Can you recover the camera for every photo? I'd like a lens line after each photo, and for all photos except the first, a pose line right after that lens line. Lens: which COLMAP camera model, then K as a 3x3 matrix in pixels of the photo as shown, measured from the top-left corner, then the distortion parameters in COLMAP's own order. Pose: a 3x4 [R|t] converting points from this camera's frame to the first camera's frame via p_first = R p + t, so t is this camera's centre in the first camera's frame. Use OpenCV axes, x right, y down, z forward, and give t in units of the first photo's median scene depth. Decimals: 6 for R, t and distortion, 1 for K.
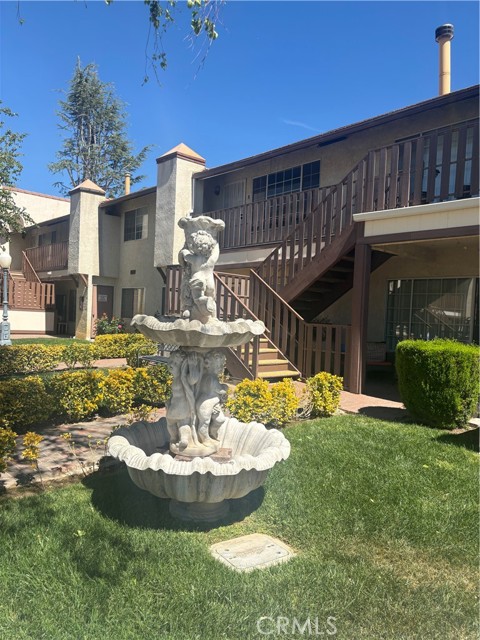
lens RADIAL K [[488.9, 0, 238.8], [0, 488.9, 321.1], [0, 0, 1]] dist [0.035542, -0.000644]
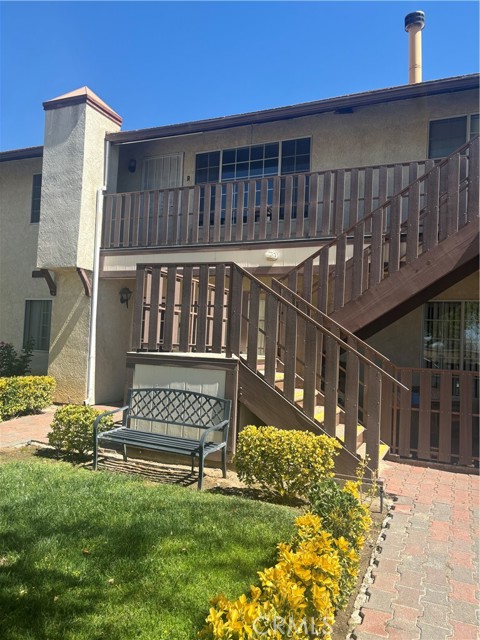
lens RADIAL K [[488.9, 0, 241.4], [0, 488.9, 319.4], [0, 0, 1]] dist [0.035542, -0.000644]
pose [[0.912154, 0.012674, 0.409653, -0.216250], [0.002515, 0.999330, -0.036518, -0.022144], [-0.409841, 0.034340, 0.911510, 0.344009]]
